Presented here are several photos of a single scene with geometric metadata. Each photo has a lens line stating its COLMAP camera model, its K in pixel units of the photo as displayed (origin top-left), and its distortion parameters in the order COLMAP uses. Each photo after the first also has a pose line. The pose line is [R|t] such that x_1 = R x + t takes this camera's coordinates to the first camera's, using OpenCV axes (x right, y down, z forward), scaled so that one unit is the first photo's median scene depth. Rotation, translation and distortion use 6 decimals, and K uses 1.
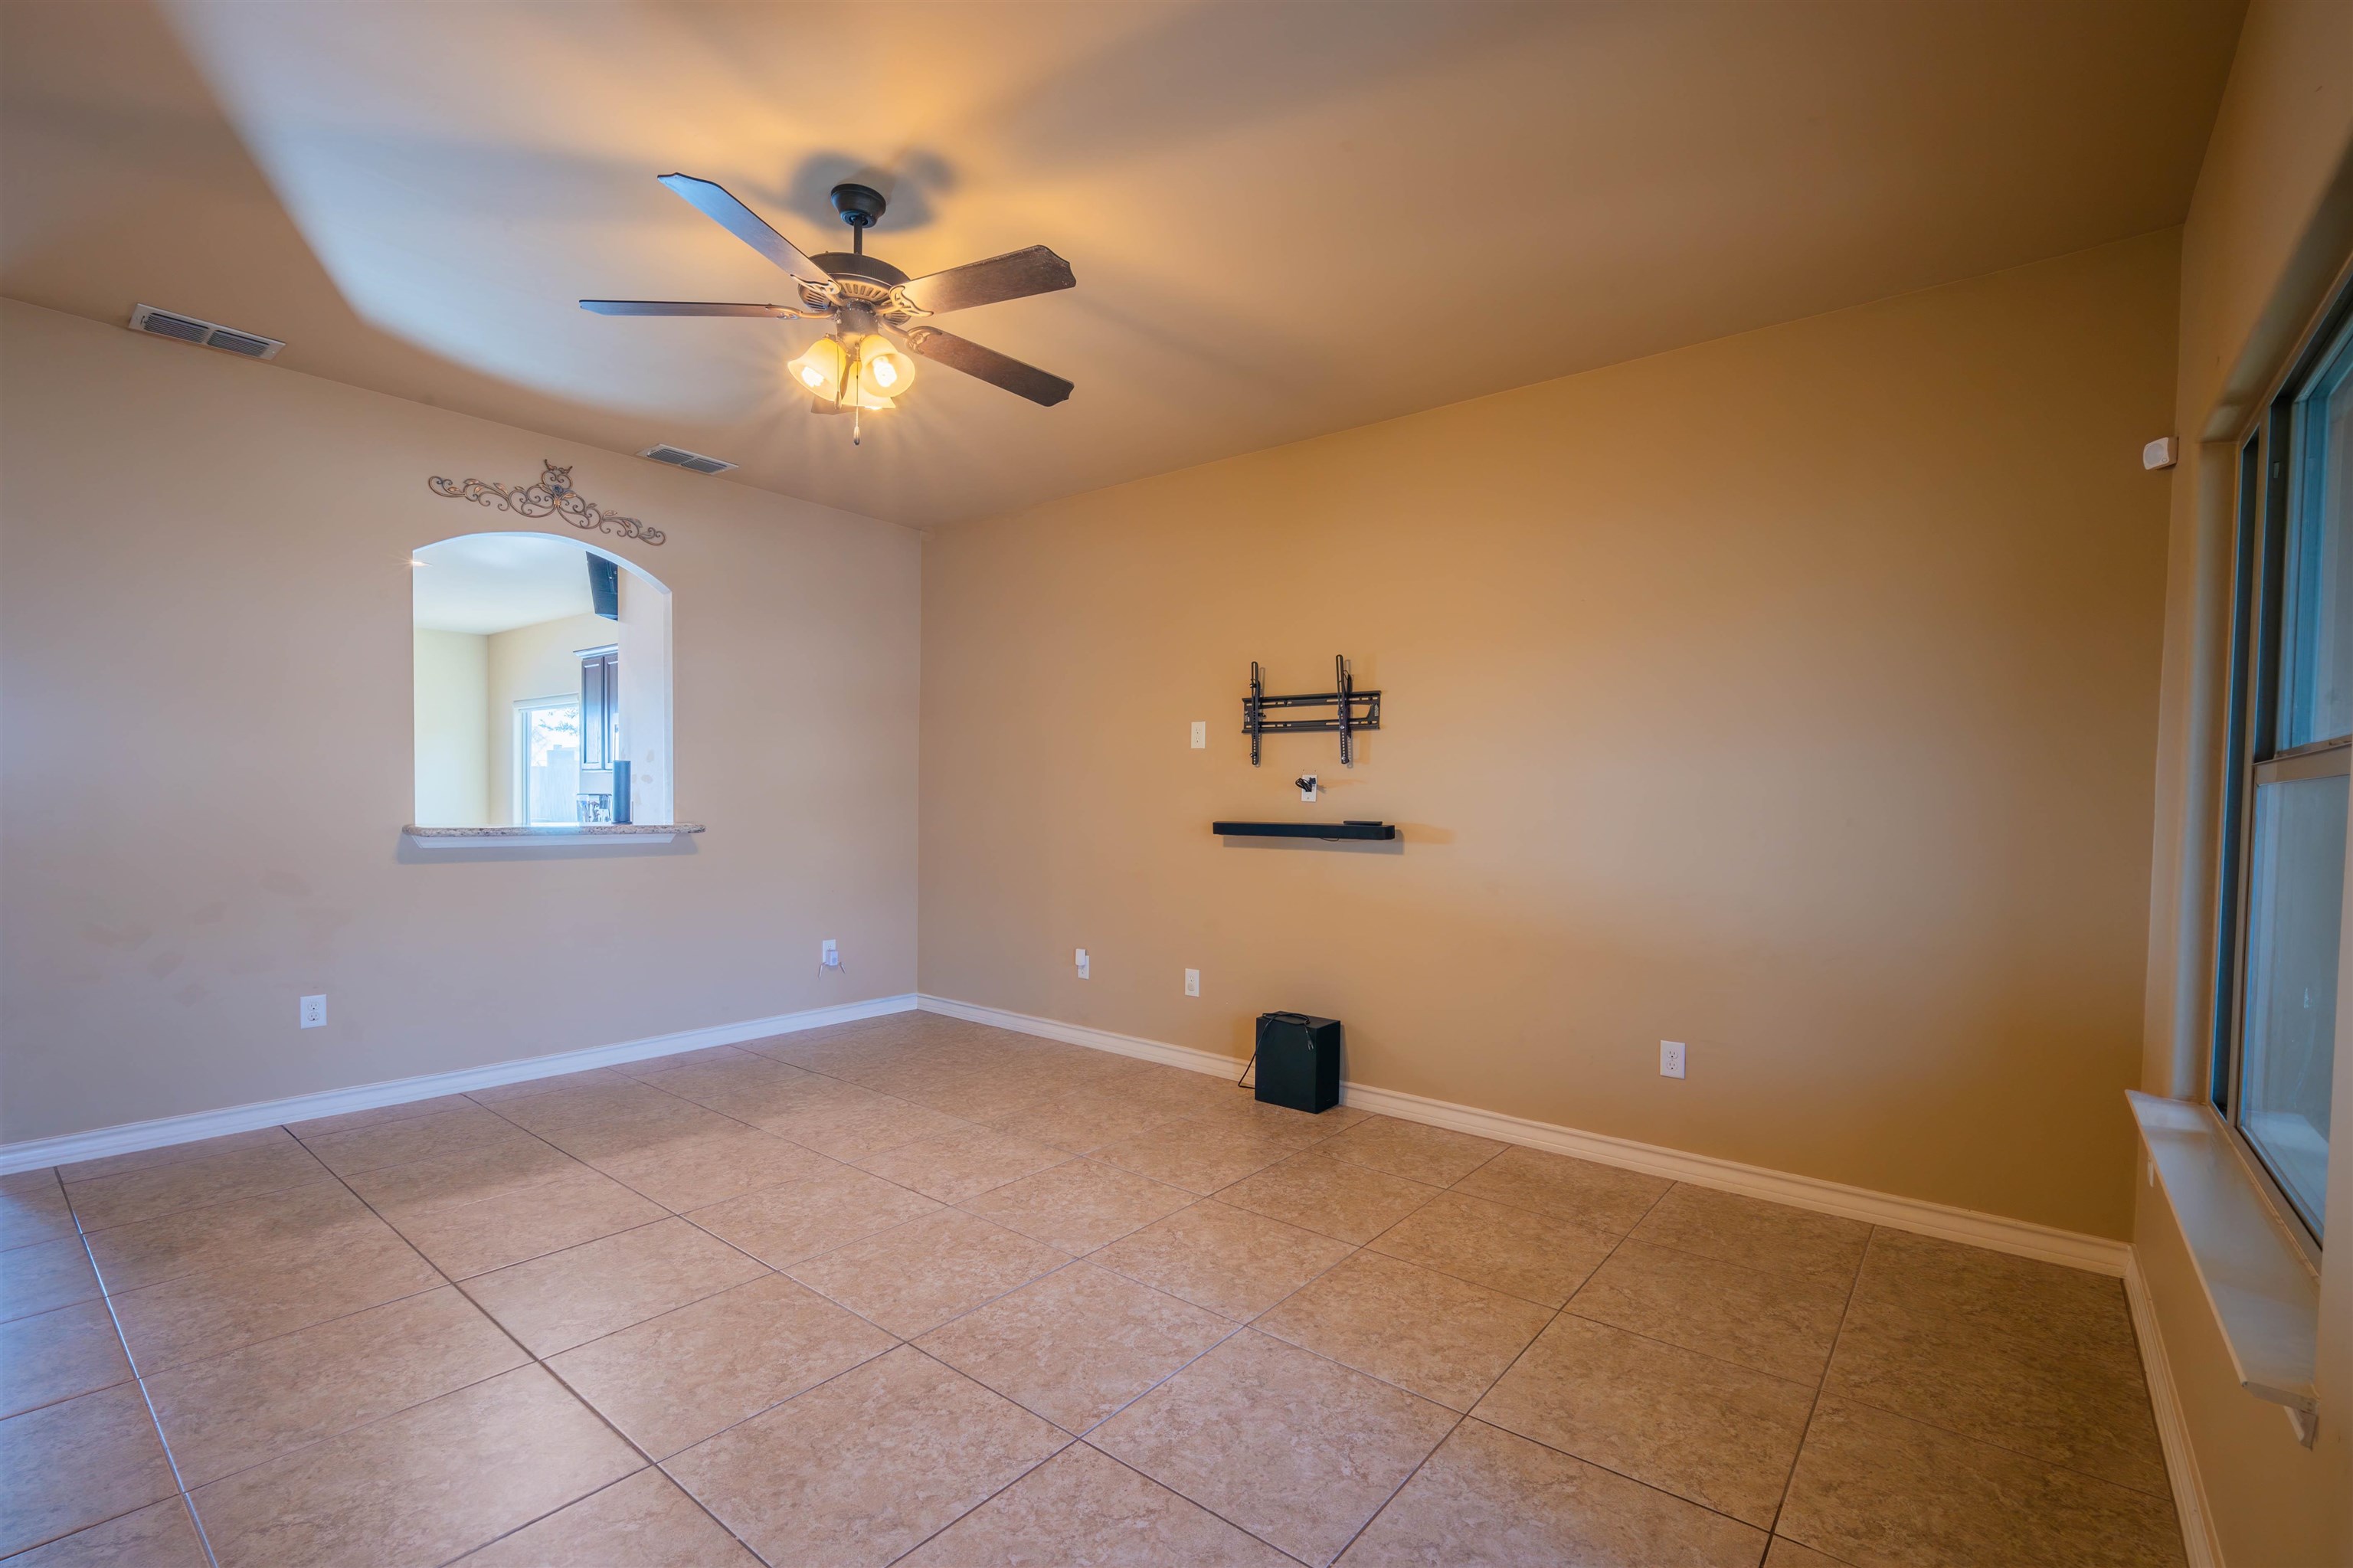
lens RADIAL K [[1020.7, 0, 1204.0], [0, 1020.7, 825.2], [0, 0, 1]] dist [0.004078, 0.000263]
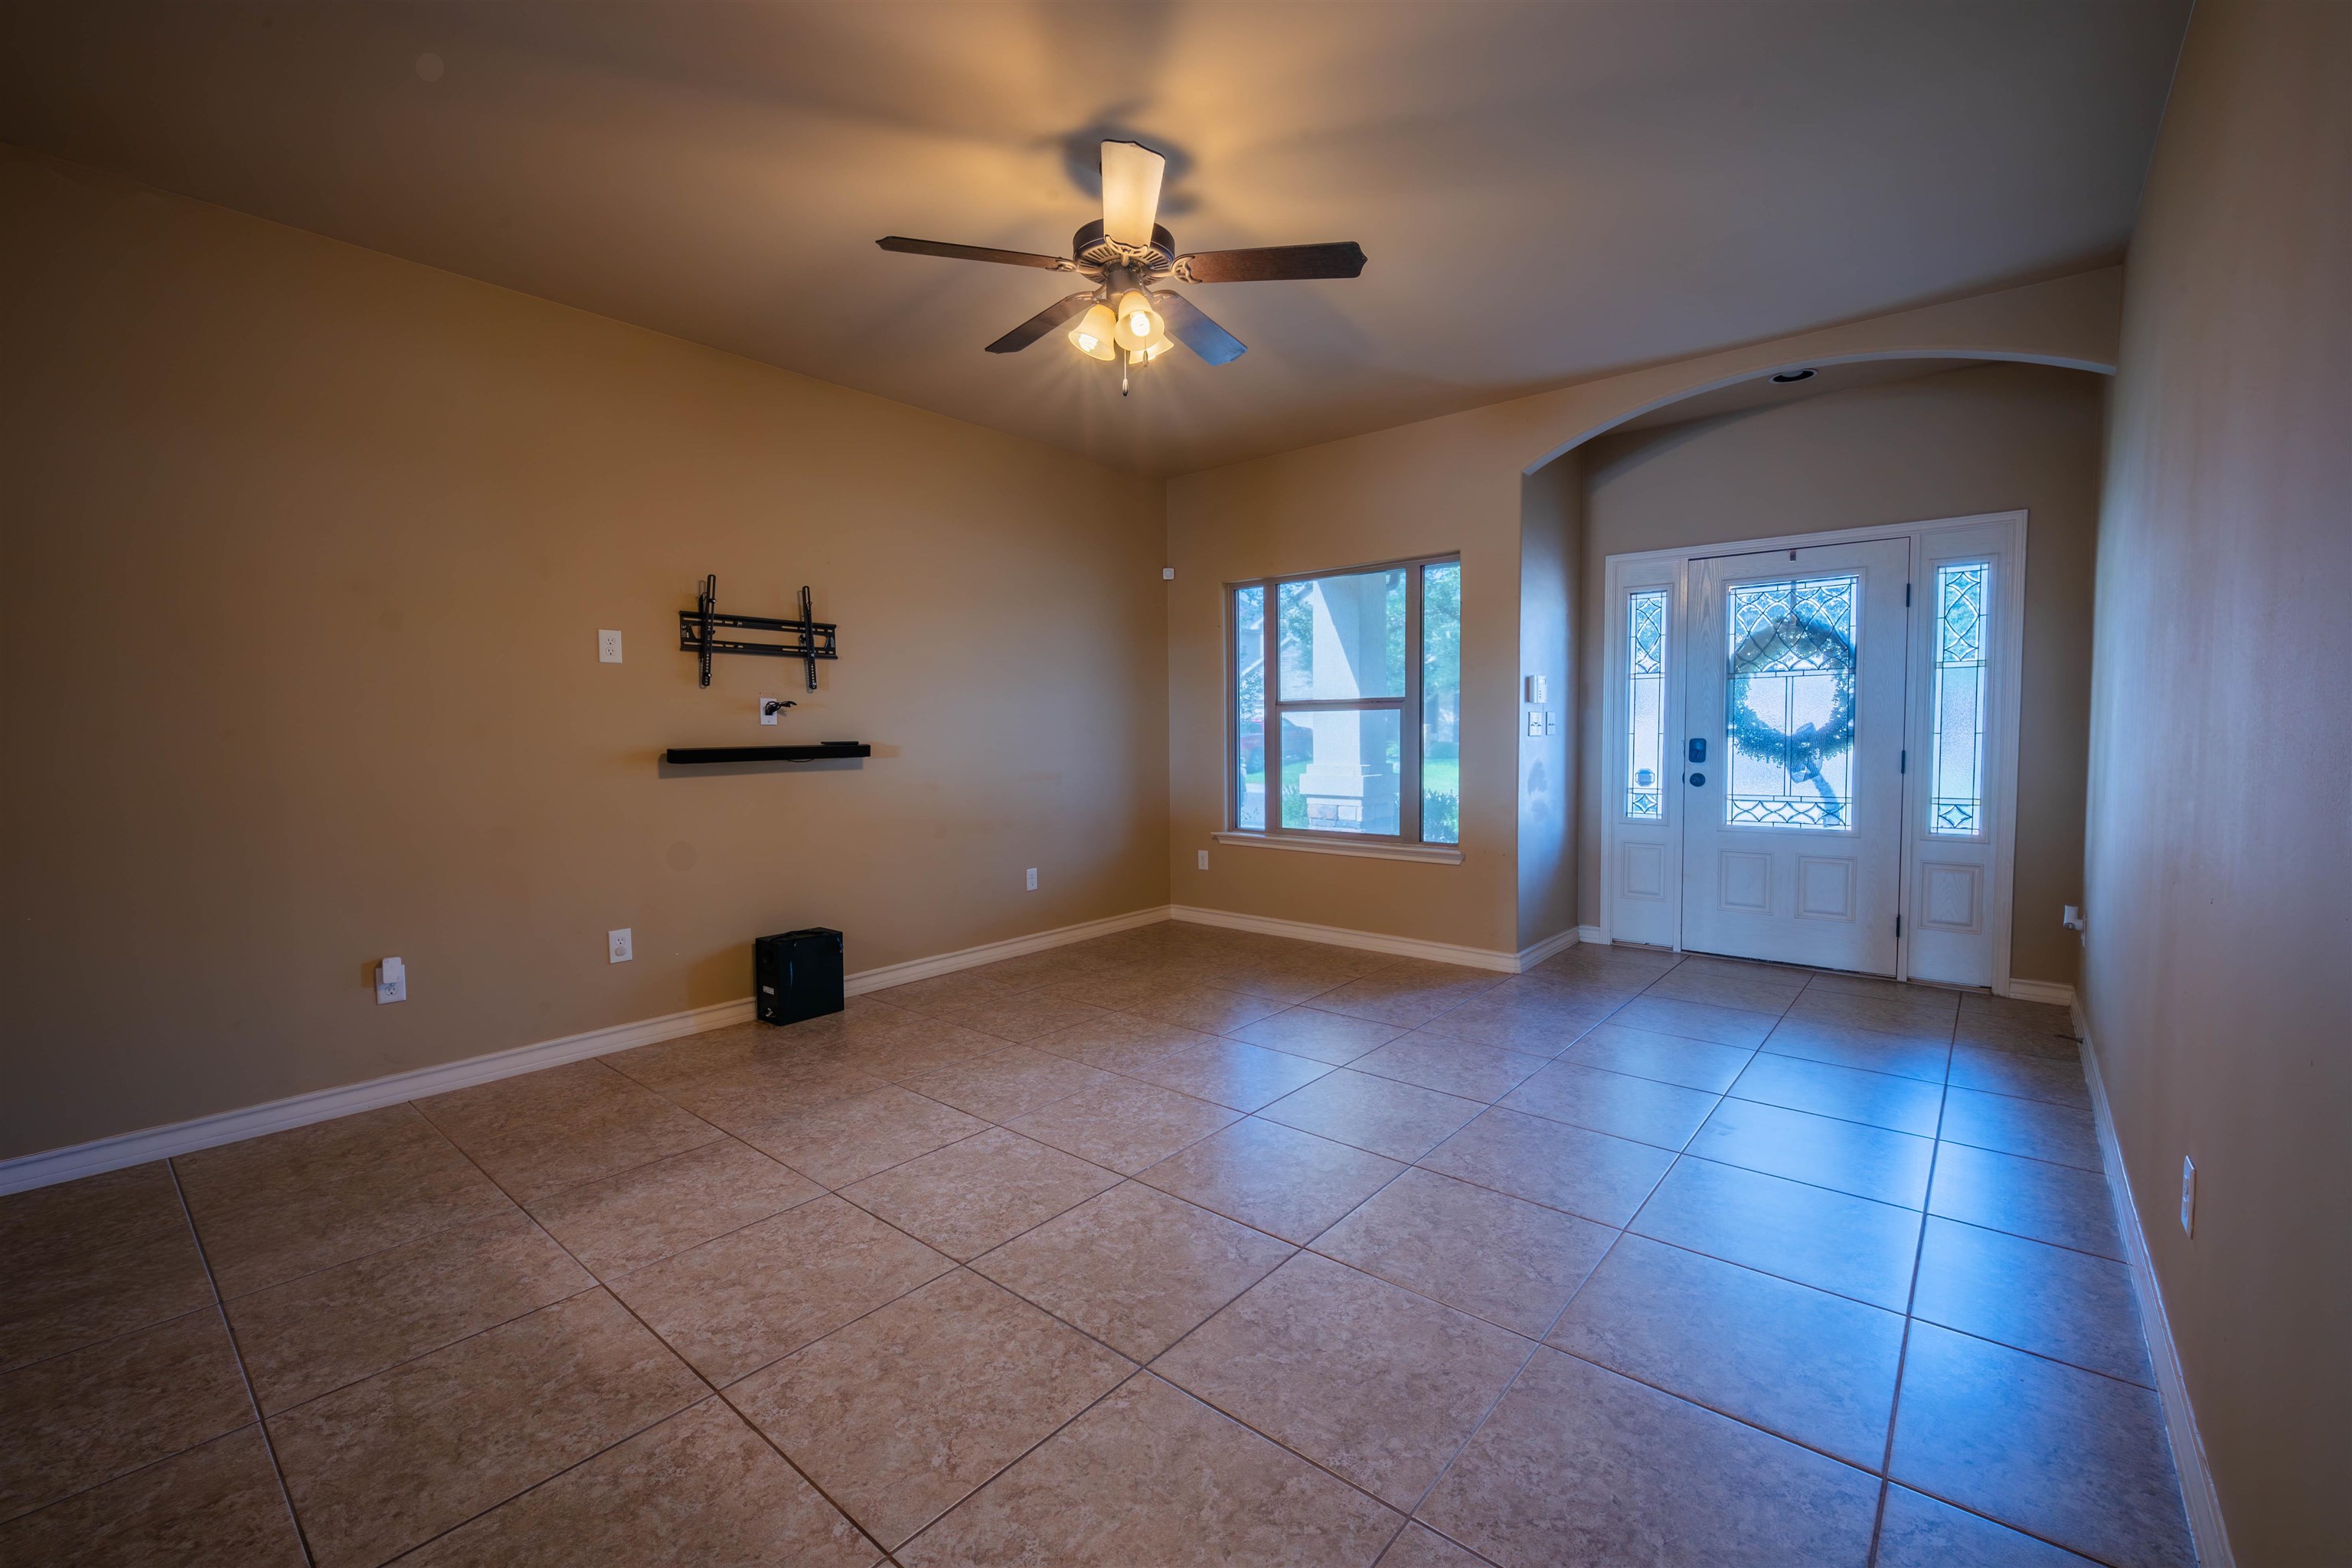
lens RADIAL K [[969.3, 0, 1176.7], [0, 969.3, 794.3], [0, 0, 1]] dist [-0.000582, -0.002854]
pose [[0.037620, -0.078023, 0.996241, -0.876721], [0.038907, 0.996306, 0.076559, -0.013051], [-0.998534, 0.035881, 0.040517, 0.582388]]
